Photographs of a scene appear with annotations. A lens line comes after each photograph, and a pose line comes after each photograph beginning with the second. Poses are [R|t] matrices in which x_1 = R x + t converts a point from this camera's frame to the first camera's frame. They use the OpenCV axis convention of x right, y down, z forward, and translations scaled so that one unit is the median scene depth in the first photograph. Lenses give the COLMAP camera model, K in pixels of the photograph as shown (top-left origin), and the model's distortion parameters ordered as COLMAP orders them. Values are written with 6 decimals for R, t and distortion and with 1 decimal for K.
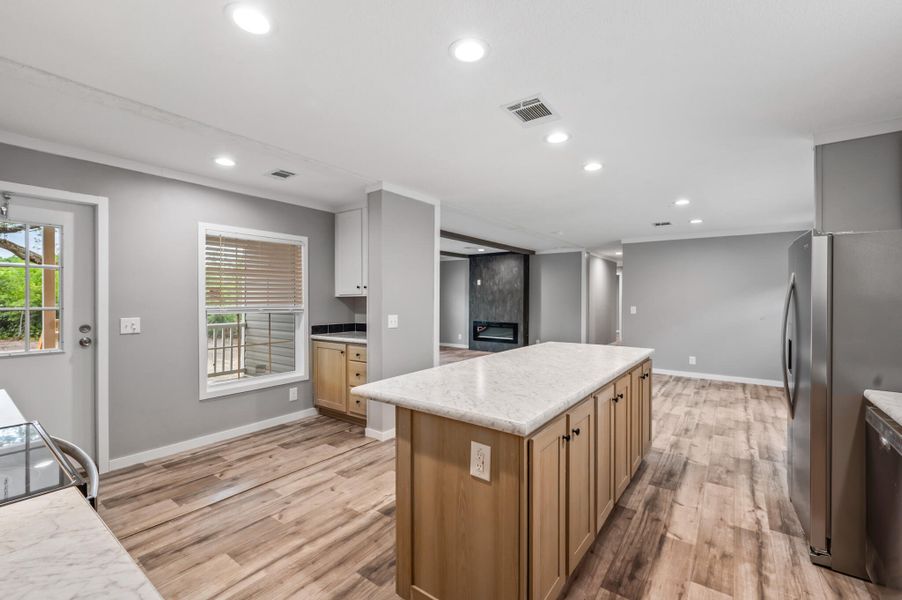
lens RADIAL K [[375.1, 0, 451.6], [0, 375.1, 300.8], [0, 0, 1]] dist [-0.029300, 0.002807]
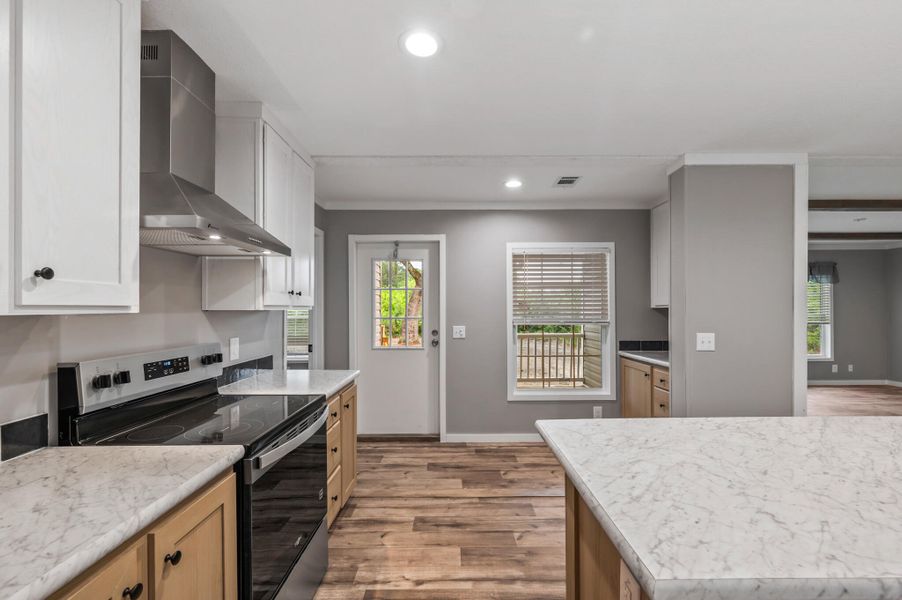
lens RADIAL K [[375.1, 0, 435.3], [0, 375.1, 311.4], [0, 0, 1]] dist [-0.029300, 0.002807]
pose [[0.584040, -0.000636, -0.811725, 0.124946], [-0.000850, 0.999999, -0.001395, -0.002390], [0.811724, 0.001504, 0.584039, 0.165010]]
